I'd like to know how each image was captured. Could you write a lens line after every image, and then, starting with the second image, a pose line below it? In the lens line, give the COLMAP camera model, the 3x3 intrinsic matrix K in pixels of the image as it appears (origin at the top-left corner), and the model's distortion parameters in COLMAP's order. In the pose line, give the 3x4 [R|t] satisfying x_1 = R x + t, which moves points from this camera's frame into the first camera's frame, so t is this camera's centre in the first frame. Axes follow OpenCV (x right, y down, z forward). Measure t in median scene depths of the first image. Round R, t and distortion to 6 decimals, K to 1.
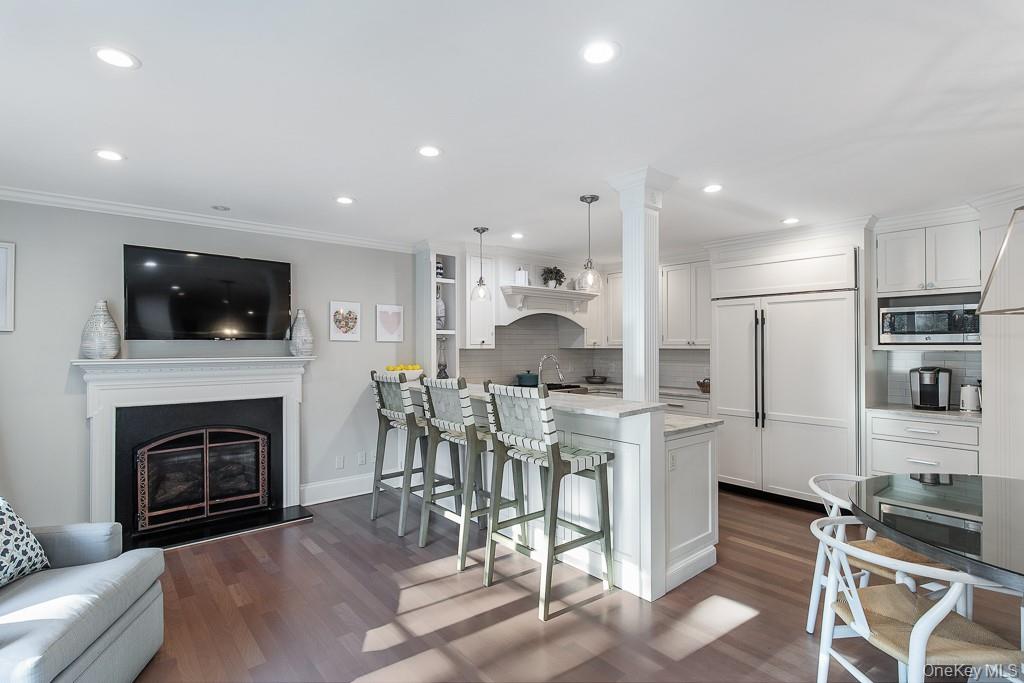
lens RADIAL K [[499.3, 0, 507.4], [0, 499.3, 344.0], [0, 0, 1]] dist [-0.001810, -0.000356]
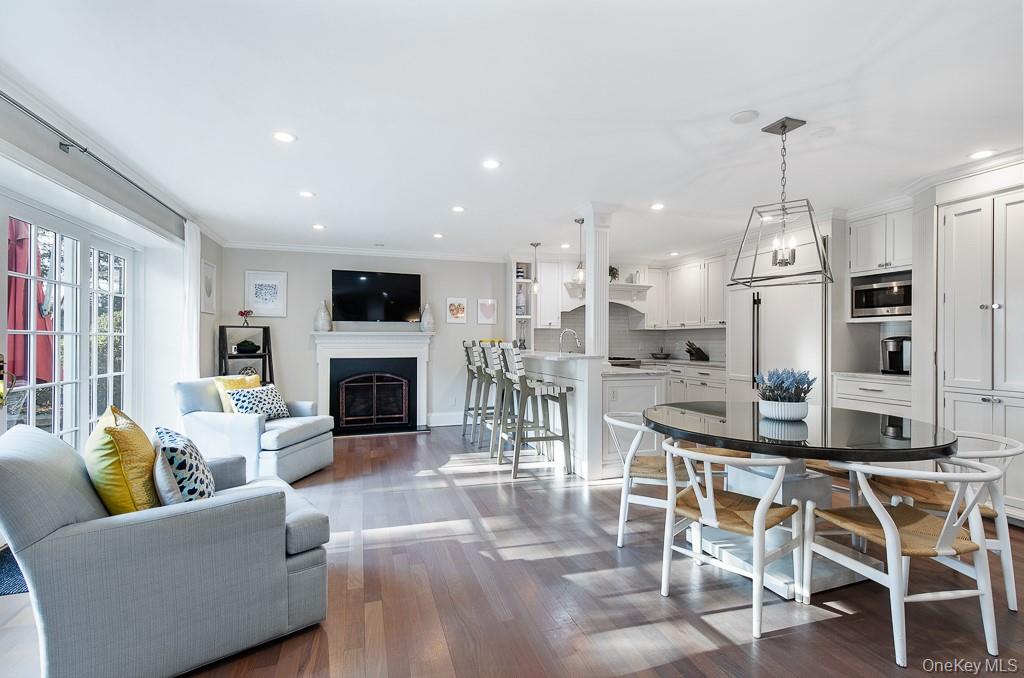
lens RADIAL K [[470.4, 0, 510.8], [0, 470.4, 341.4], [0, 0, 1]] dist [0.018452, -0.002842]
pose [[0.925838, 0.000596, -0.377921, 0.412885], [0.000731, 0.999994, 0.003368, 0.049582], [0.377921, -0.003395, 0.925832, -0.303871]]
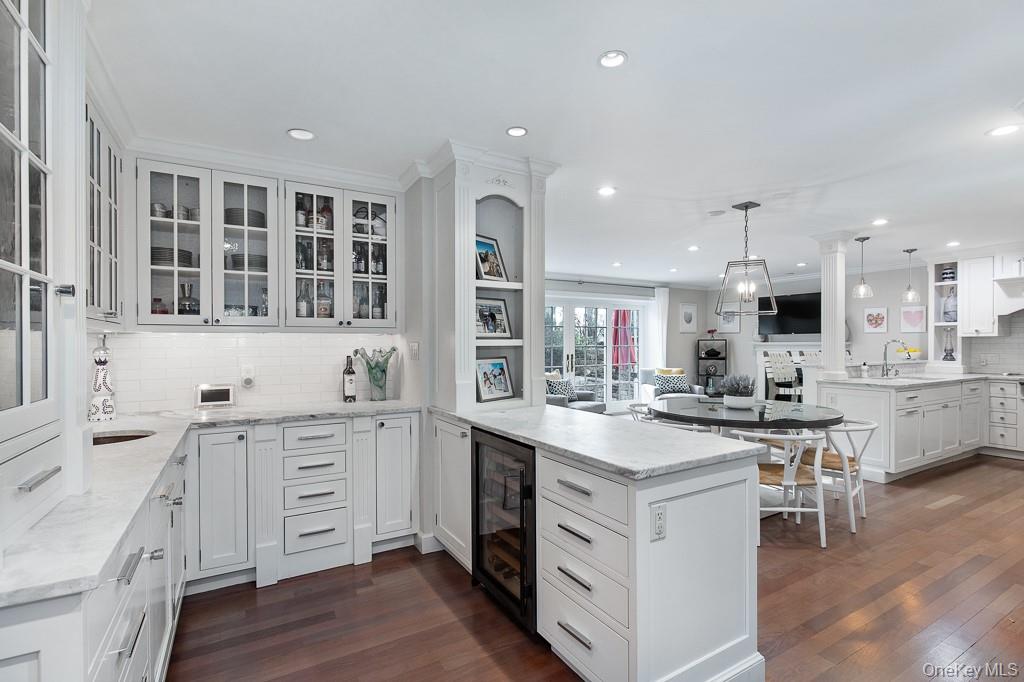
lens RADIAL K [[483.2, 0, 515.6], [0, 483.2, 344.1], [0, 0, 1]] dist [0.006439, 0.000996]
pose [[-0.169442, 0.002128, -0.985538, 1.511417], [0.006122, 0.999981, 0.001107, 0.023370], [0.985521, -0.005846, -0.169451, 0.149682]]
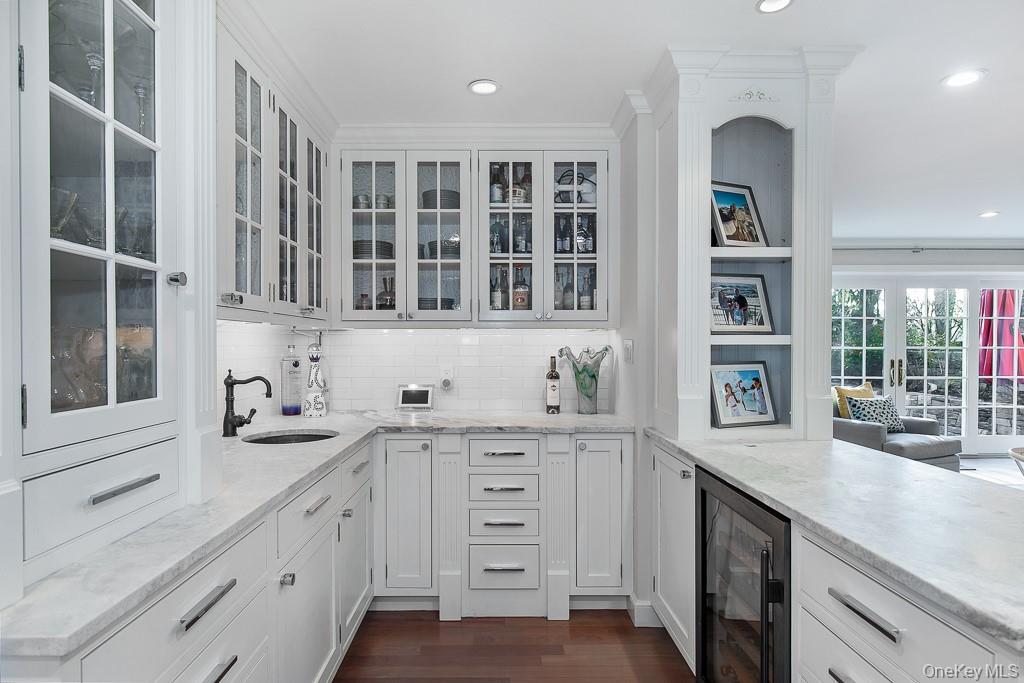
lens RADIAL K [[554.2, 0, 497.3], [0, 554.2, 347.3], [0, 0, 1]] dist [0.002117, -0.000372]
pose [[-0.638164, 0.005264, -0.769882, 1.388203], [0.001655, 0.999984, 0.005466, 0.025543], [0.769899, 0.002214, -0.638162, 0.161035]]
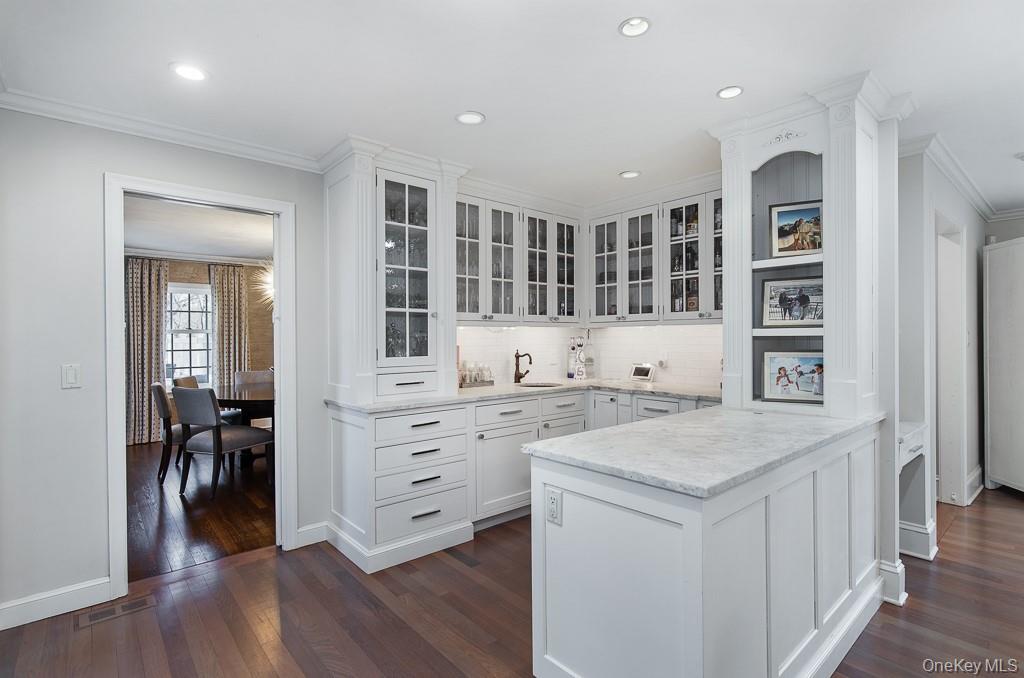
lens RADIAL K [[483.2, 0, 506.4], [0, 483.2, 336.4], [0, 0, 1]] dist [0.006439, 0.000996]
pose [[-0.999677, 0.005733, -0.024753, 1.169796], [0.005807, 0.999979, -0.002902, 0.026776], [0.024736, -0.003045, -0.999689, 0.582368]]
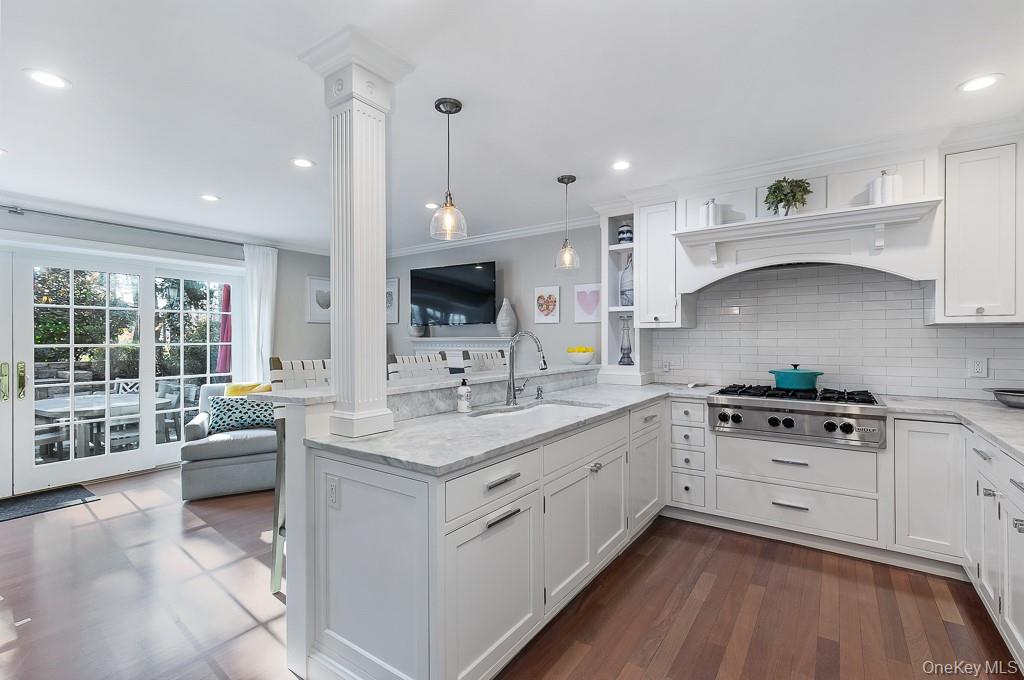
lens RADIAL K [[470.4, 0, 510.1], [0, 470.4, 335.8], [0, 0, 1]] dist [0.018452, -0.002842]
pose [[0.243250, -0.008551, -0.969926, 0.687414], [0.006399, 0.999954, -0.007210, 0.030030], [0.969942, -0.004453, 0.243294, 0.744203]]
